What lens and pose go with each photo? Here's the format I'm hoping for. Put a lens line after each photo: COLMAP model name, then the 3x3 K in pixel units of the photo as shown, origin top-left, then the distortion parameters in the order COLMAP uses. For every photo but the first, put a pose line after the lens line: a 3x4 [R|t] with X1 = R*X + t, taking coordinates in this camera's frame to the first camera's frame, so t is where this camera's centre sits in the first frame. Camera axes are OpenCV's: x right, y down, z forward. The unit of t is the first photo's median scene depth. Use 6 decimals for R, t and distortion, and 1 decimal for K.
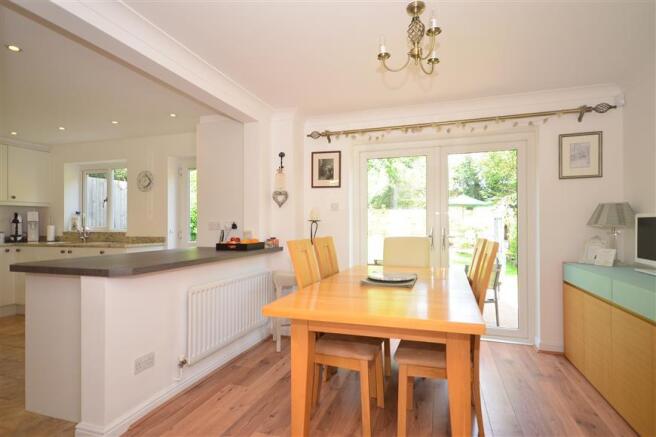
lens RADIAL K [[337.7, 0, 331.1], [0, 337.7, 222.7], [0, 0, 1]] dist [0.004153, 0.000390]
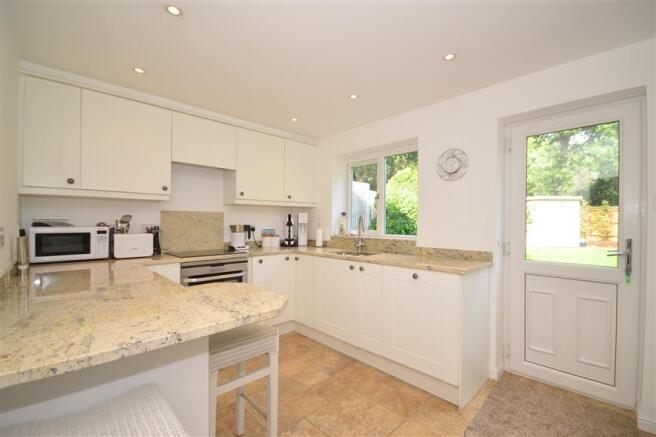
lens RADIAL K [[286.8, 0, 326.8], [0, 286.8, 219.6], [0, 0, 1]] dist [0.002136, 0.000032]
pose [[0.874431, 0.001568, -0.485147, -0.465936], [-0.003471, 0.999989, -0.003025, -0.013283], [0.485137, 0.004329, 0.874428, 0.374080]]
